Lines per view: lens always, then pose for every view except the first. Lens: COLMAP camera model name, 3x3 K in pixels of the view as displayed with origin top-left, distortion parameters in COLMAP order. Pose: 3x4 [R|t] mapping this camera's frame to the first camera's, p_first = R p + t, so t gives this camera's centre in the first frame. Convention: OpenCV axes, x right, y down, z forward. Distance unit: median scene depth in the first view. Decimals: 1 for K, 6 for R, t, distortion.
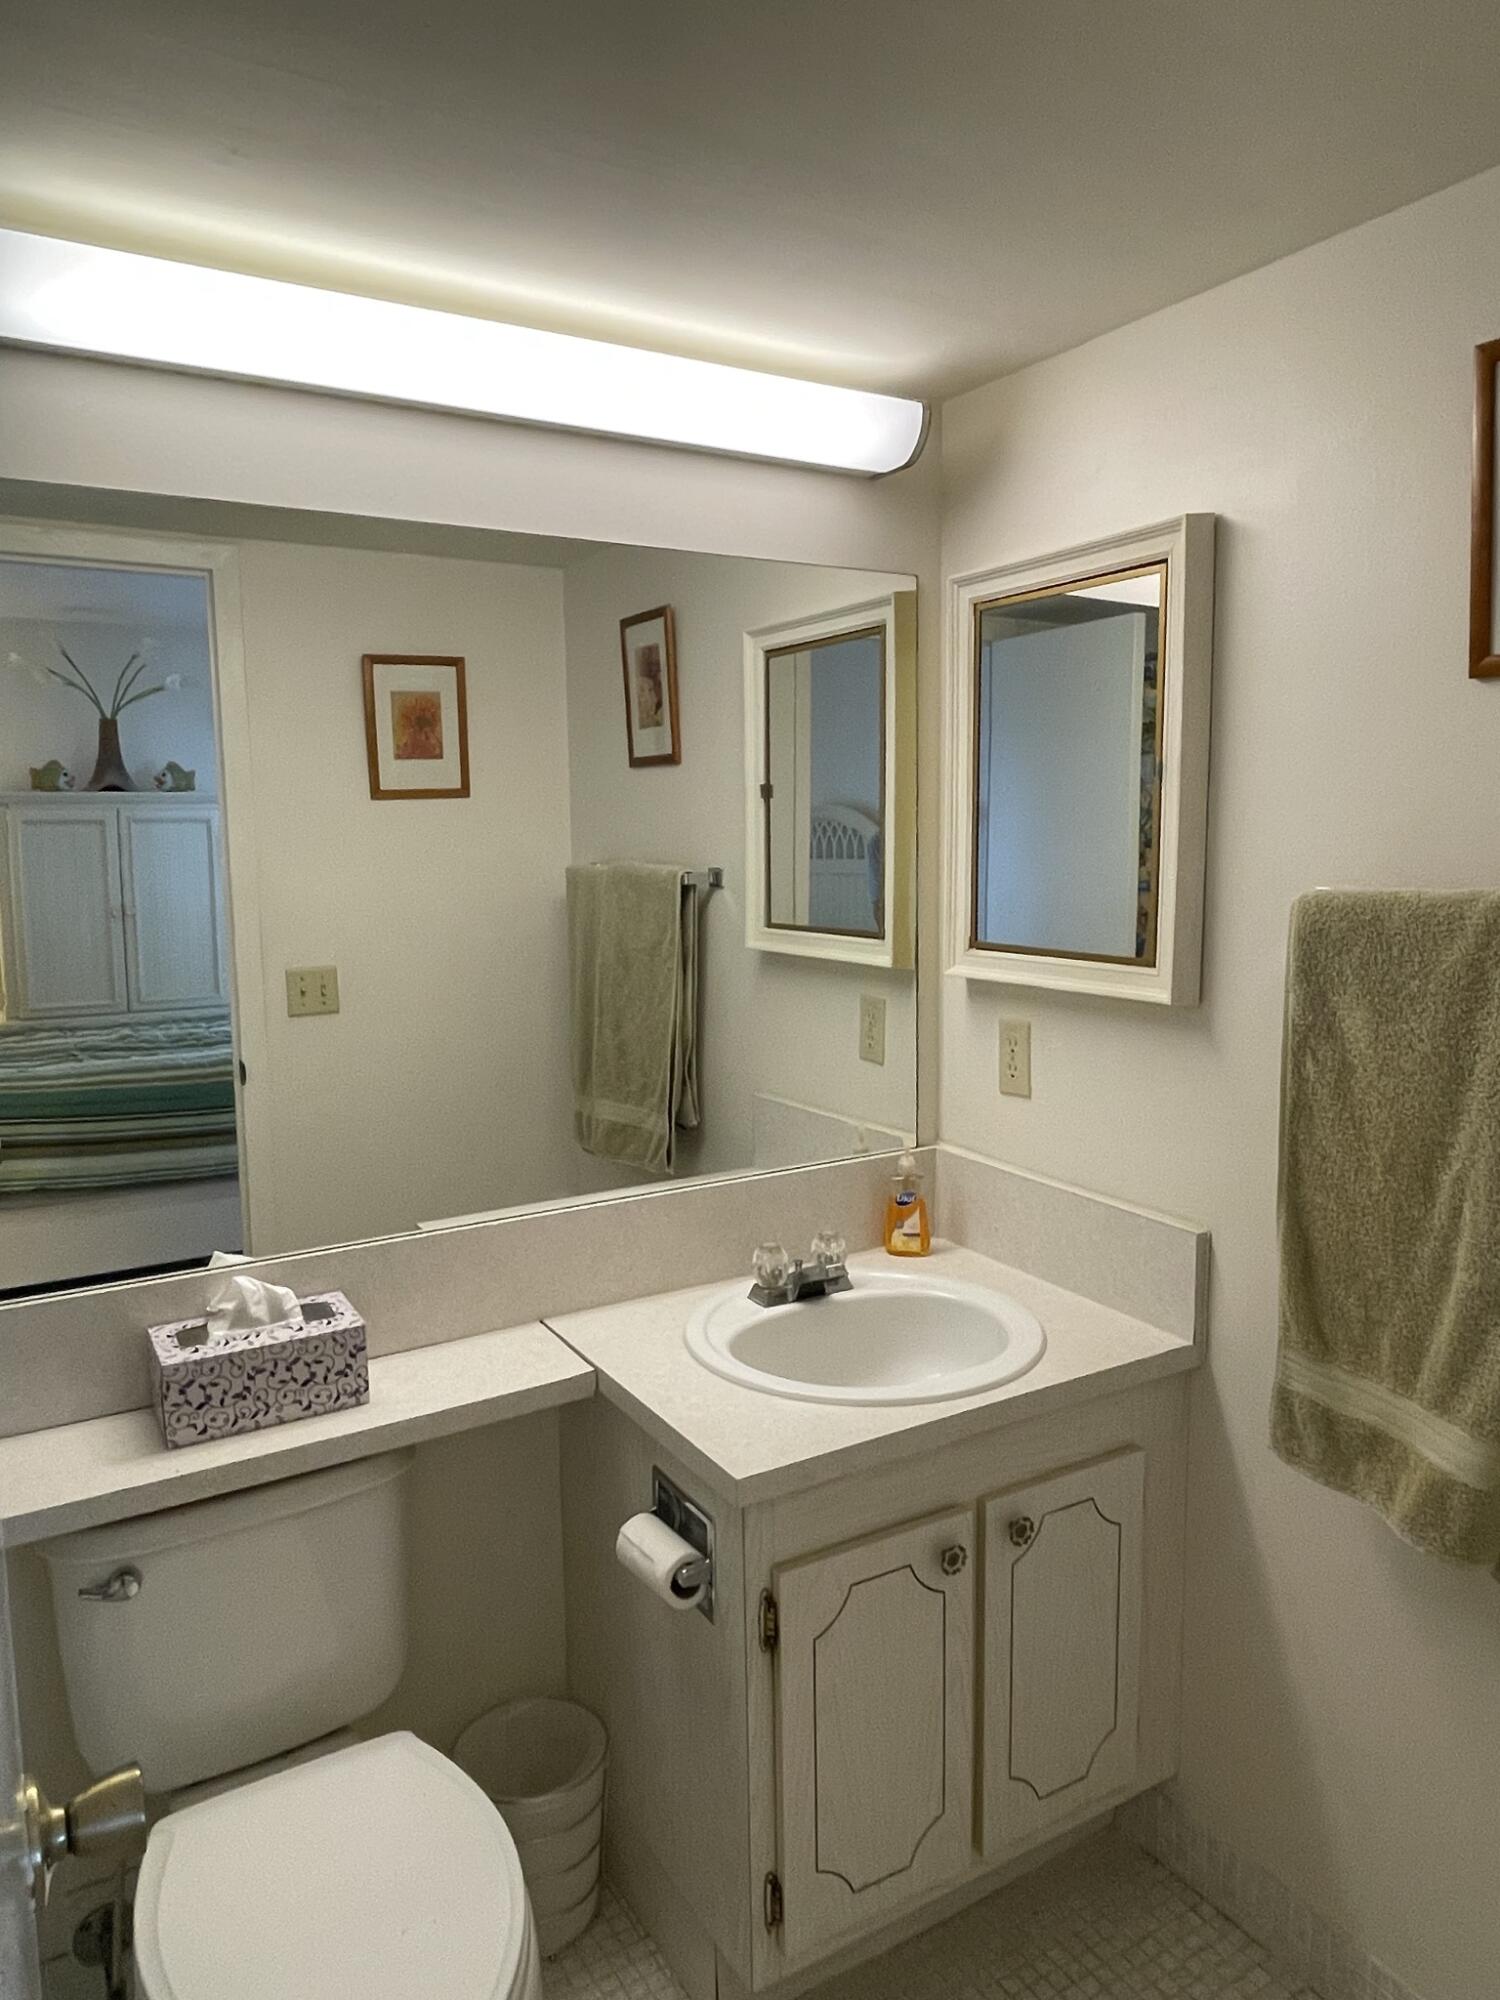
lens RADIAL K [[1336.6, 0, 760.9], [0, 1336.6, 994.1], [0, 0, 1]] dist [0.016955, -0.039478]
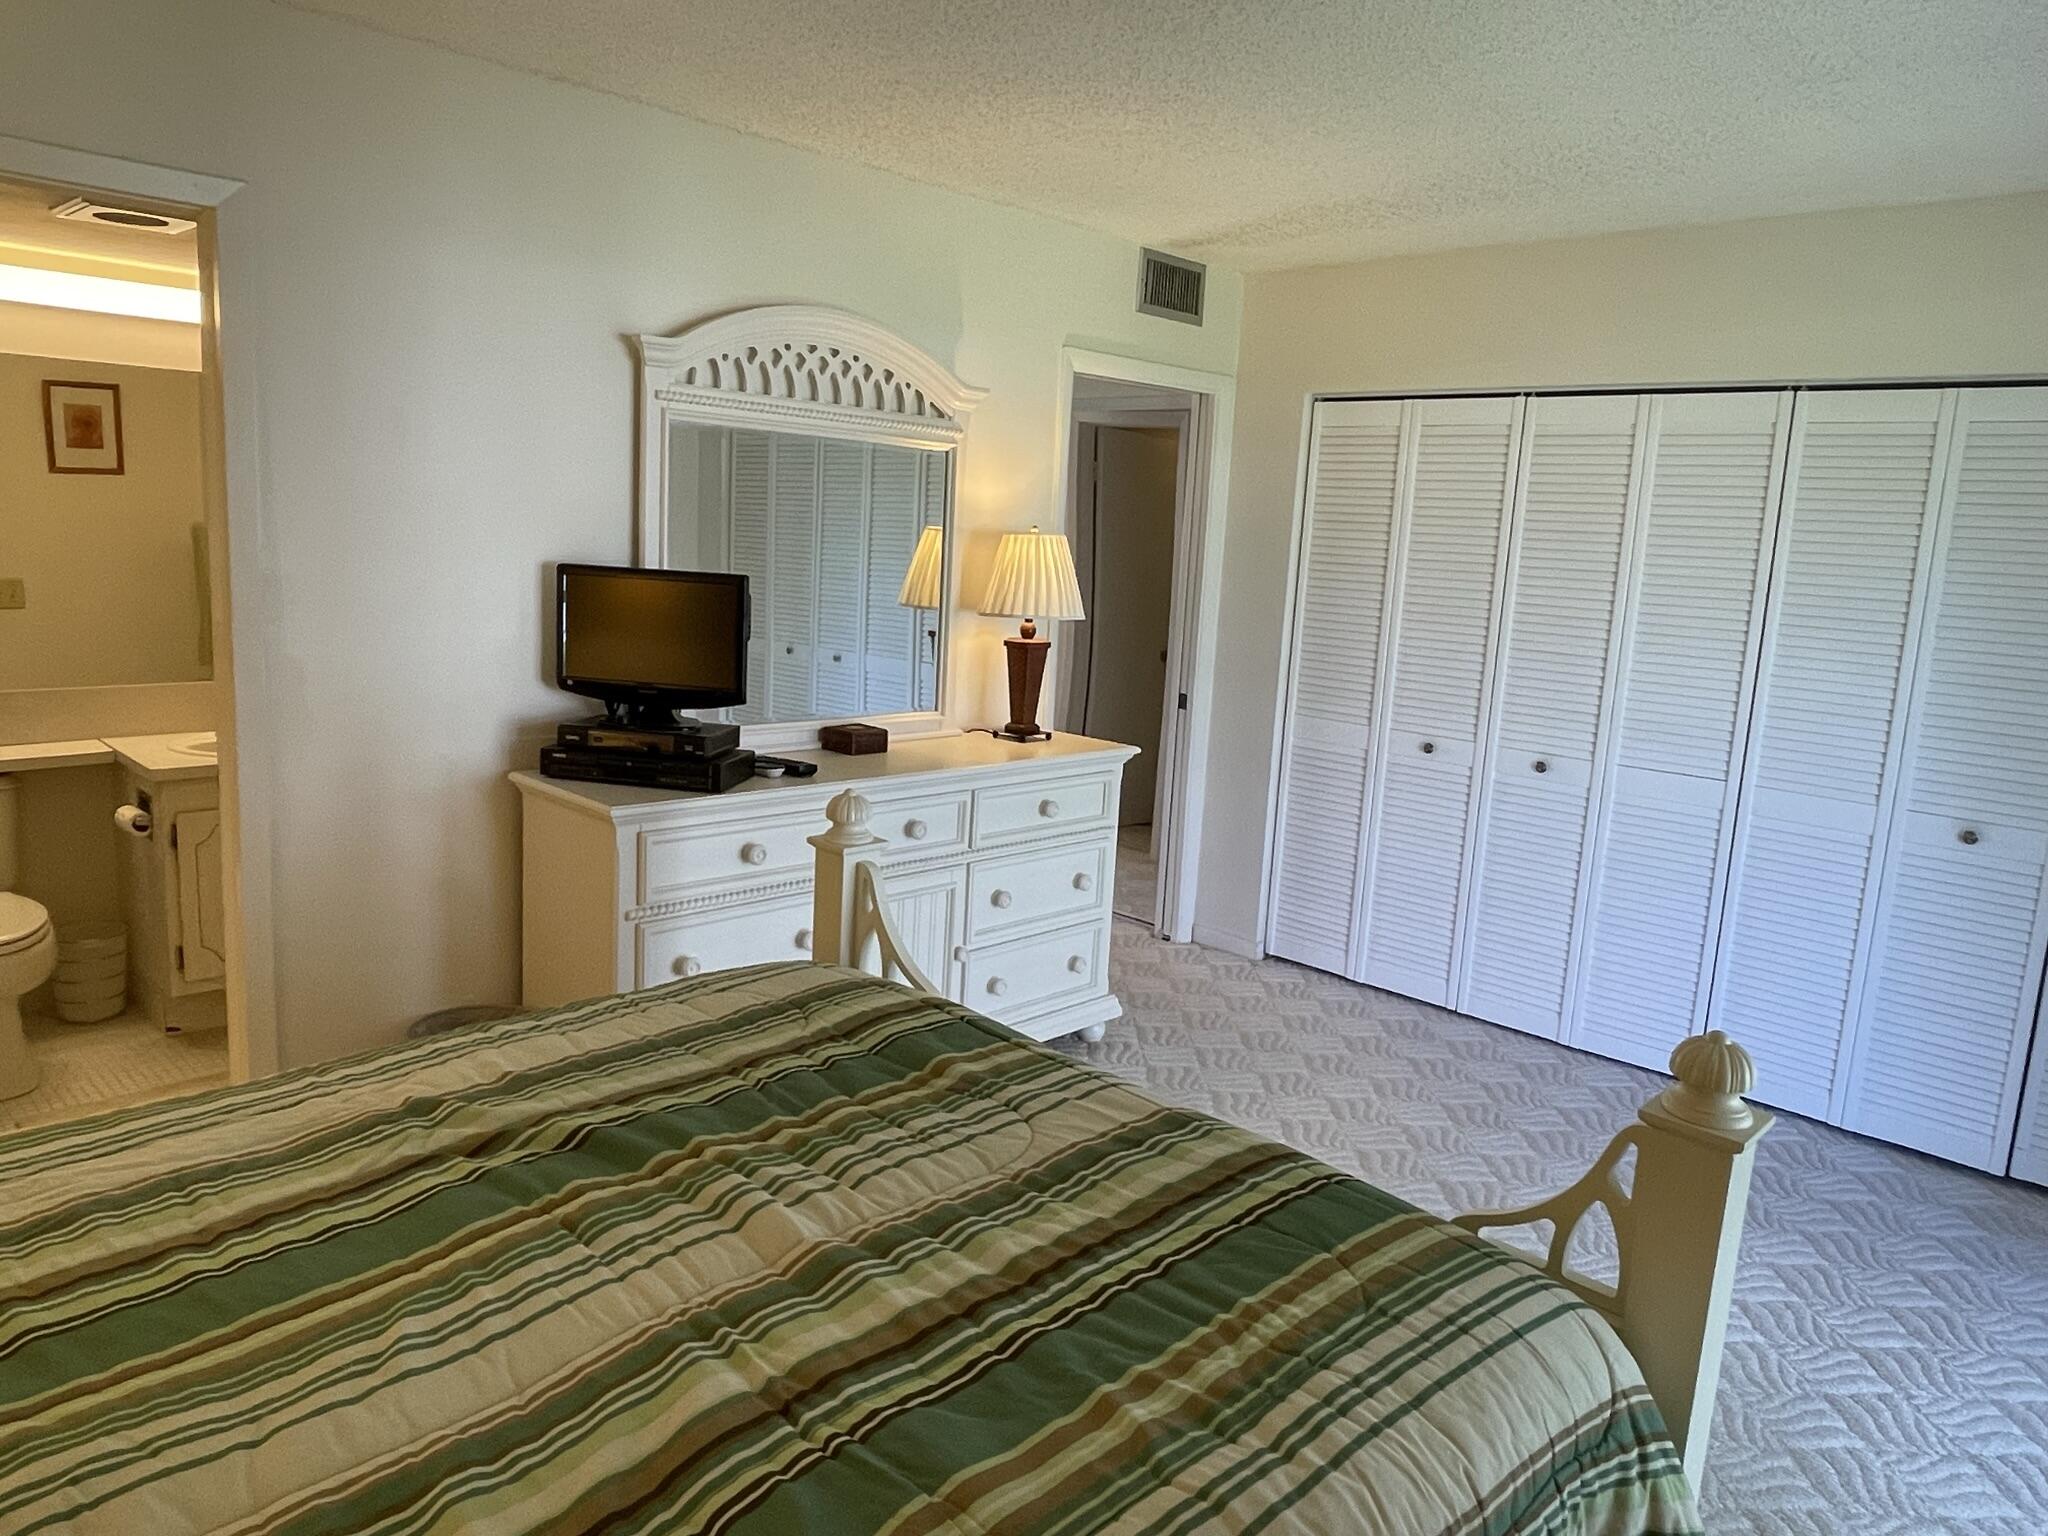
lens RADIAL K [[1368.7, 0, 1024.0], [0, 1368.7, 768.0], [0, 0, 1]] dist [0.016955, -0.039478]
pose [[0.967497, 0.018366, 0.252215, 0.809848], [-0.030264, 0.998600, 0.043375, 0.185799], [-0.251066, -0.049598, 0.966699, -1.645797]]
